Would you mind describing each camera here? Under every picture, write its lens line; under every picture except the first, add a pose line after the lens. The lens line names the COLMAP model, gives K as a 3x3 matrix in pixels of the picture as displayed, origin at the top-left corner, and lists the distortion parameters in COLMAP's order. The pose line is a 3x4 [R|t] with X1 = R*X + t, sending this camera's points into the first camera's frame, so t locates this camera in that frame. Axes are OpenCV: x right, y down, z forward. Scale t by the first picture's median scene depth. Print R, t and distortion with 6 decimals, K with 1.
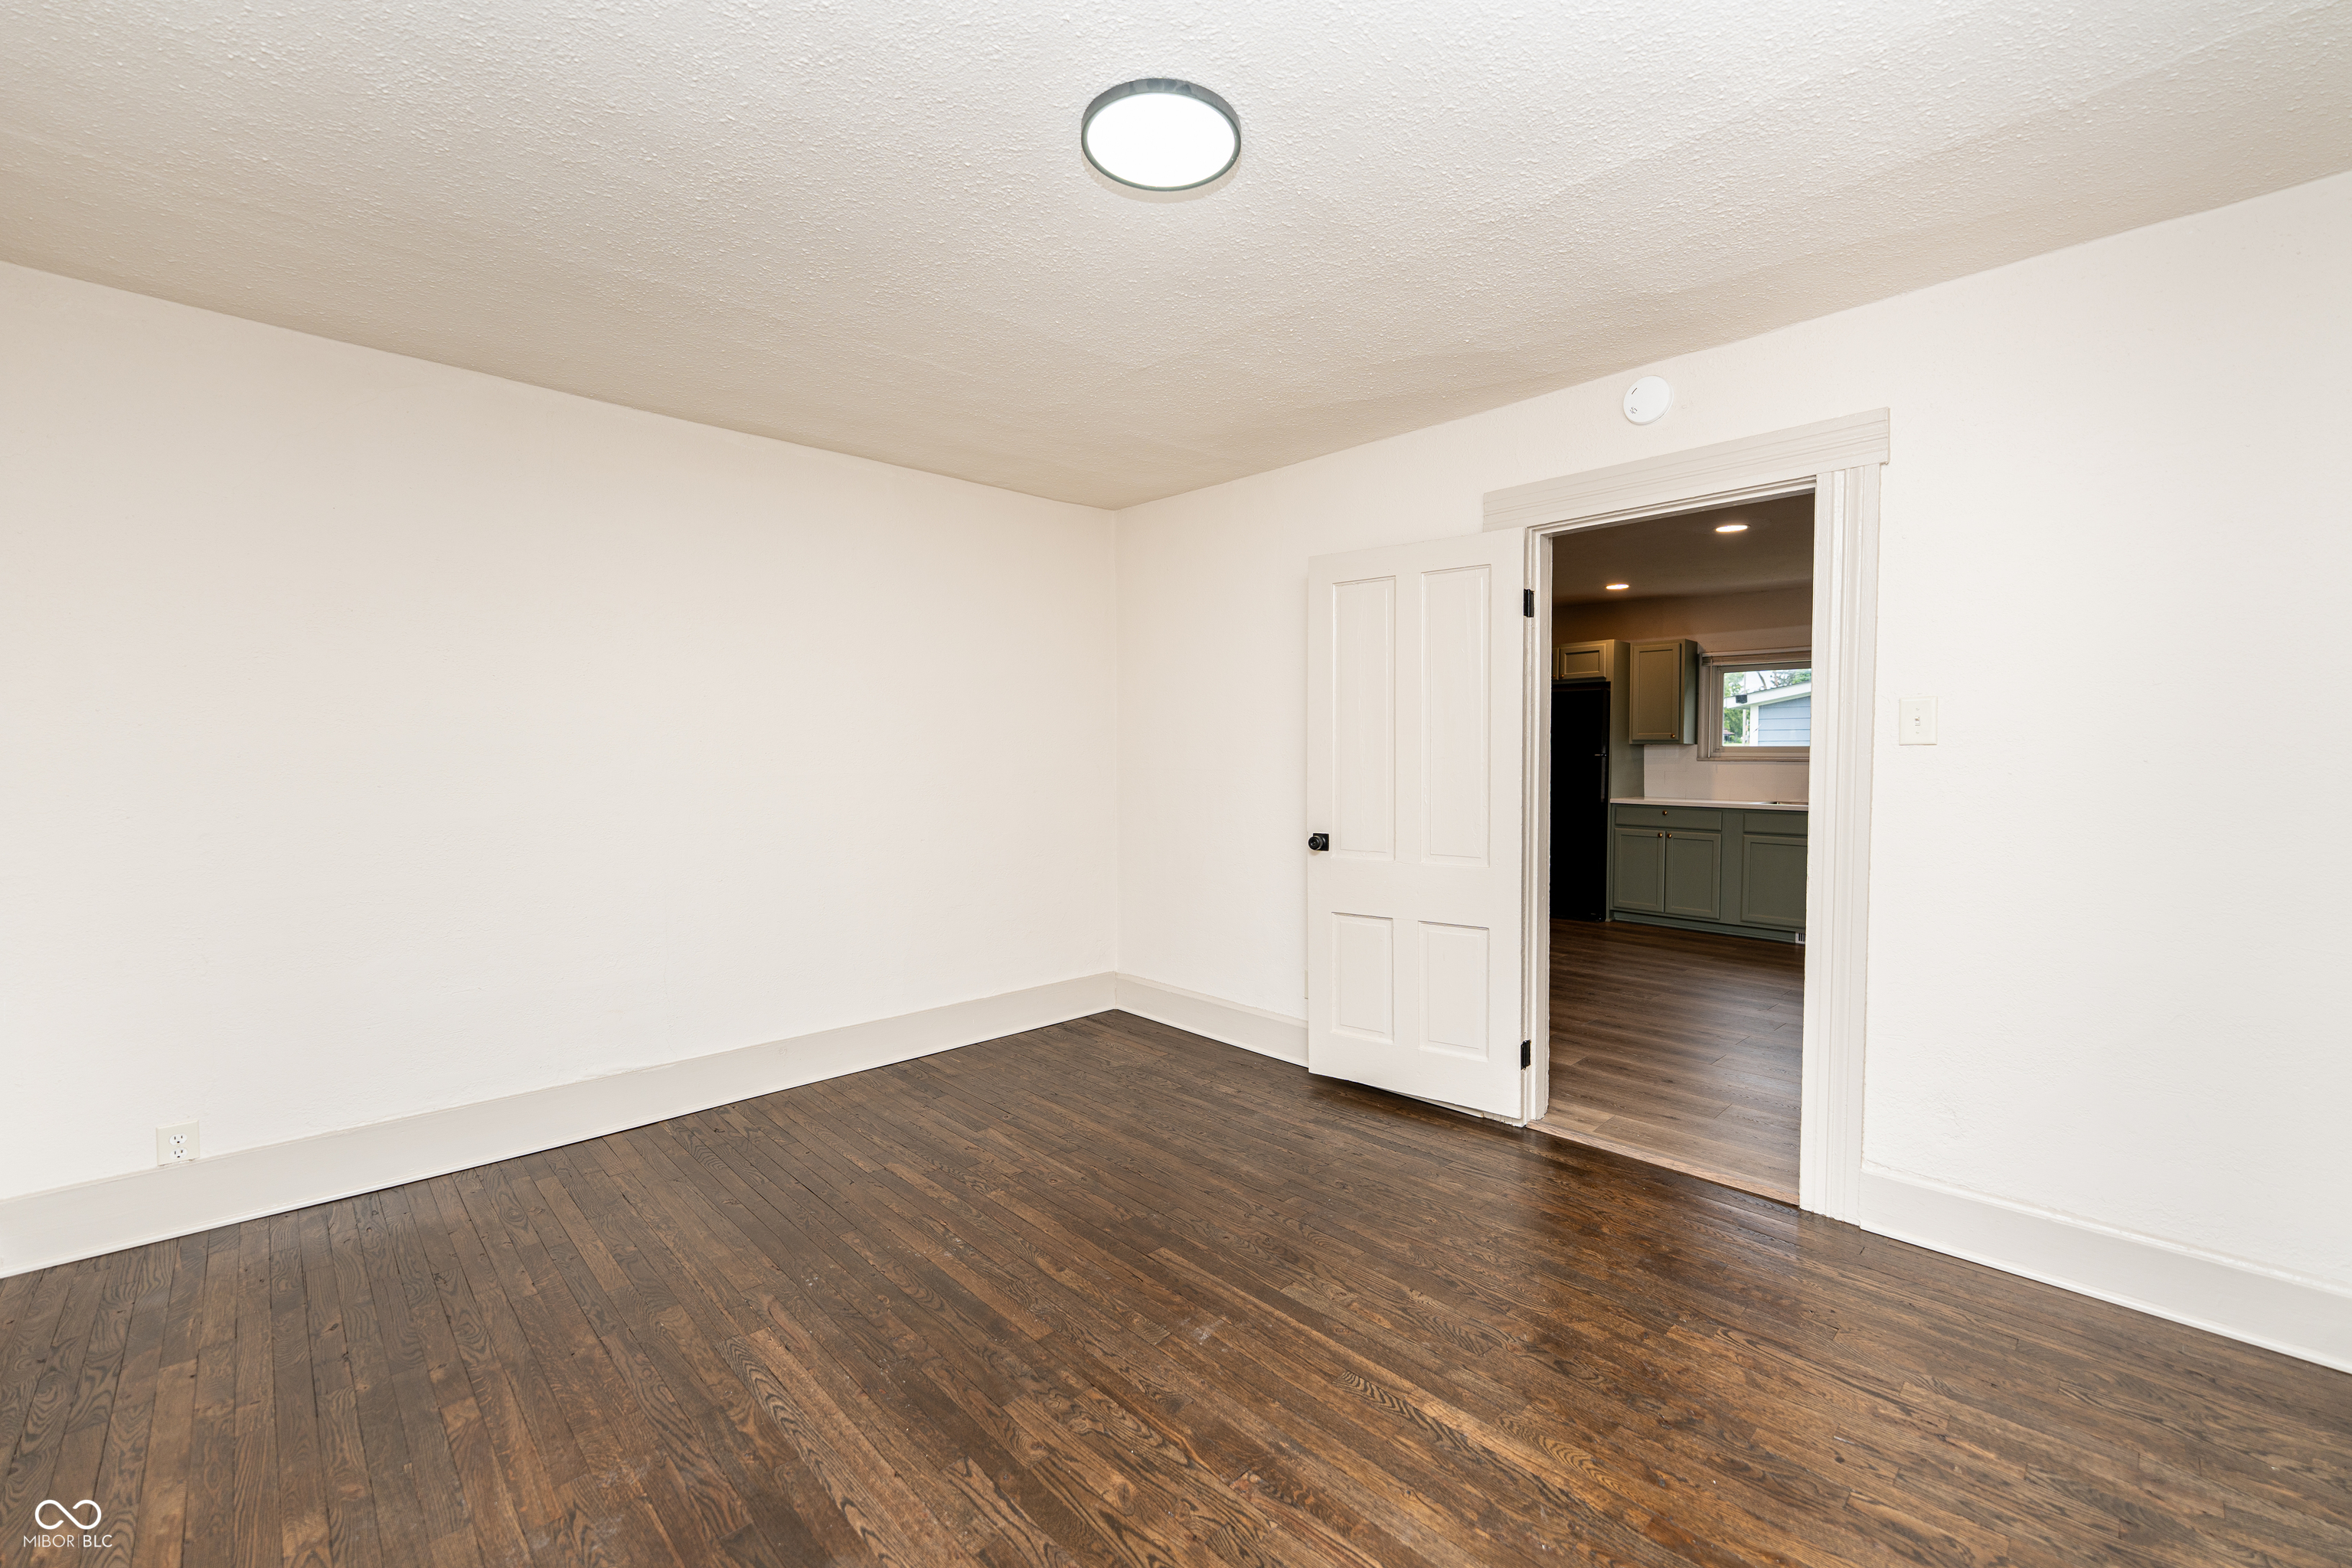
lens RADIAL K [[969.1, 0, 1176.0], [0, 969.1, 784.0], [0, 0, 1]] dist [0.000272, -0.000643]
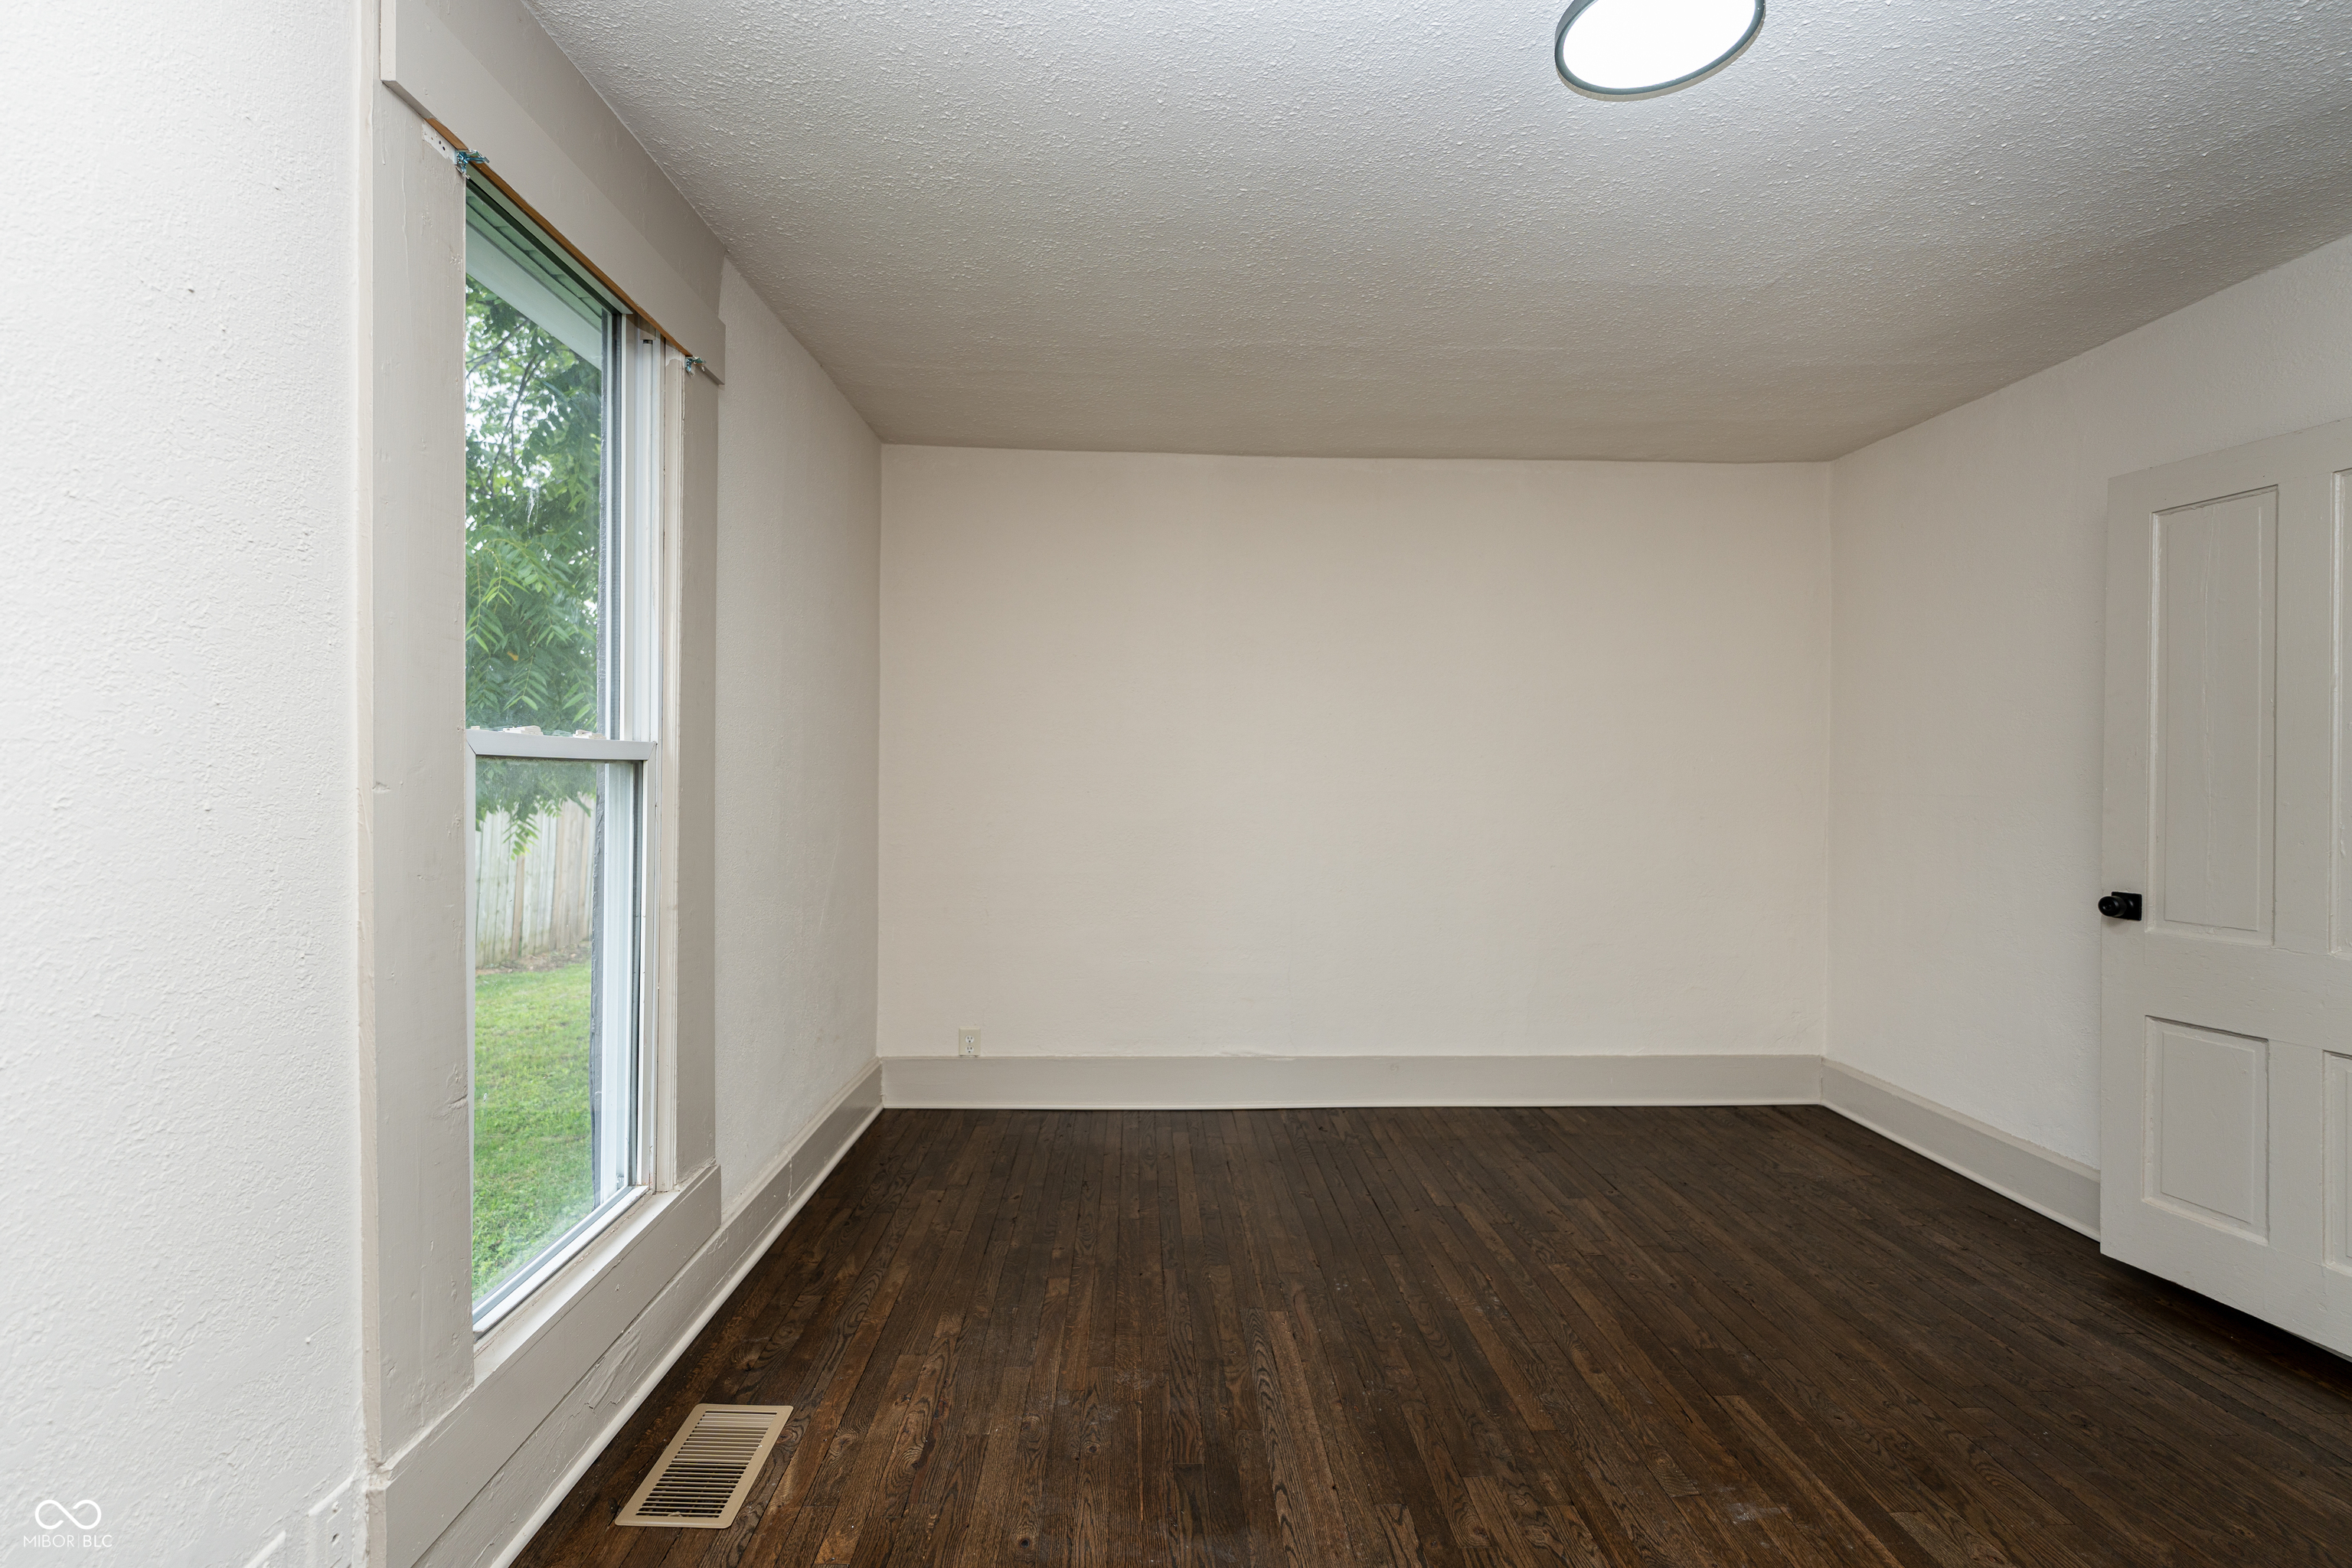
lens RADIAL K [[1058.7, 0, 1176.0], [0, 1058.7, 784.0], [0, 0, 1]] dist [-0.000048, -0.000551]
pose [[0.746494, 0.013375, -0.665258, 0.220460], [-0.032178, 0.999354, -0.016016, 0.014381], [0.664614, 0.033363, 0.746442, 0.047607]]
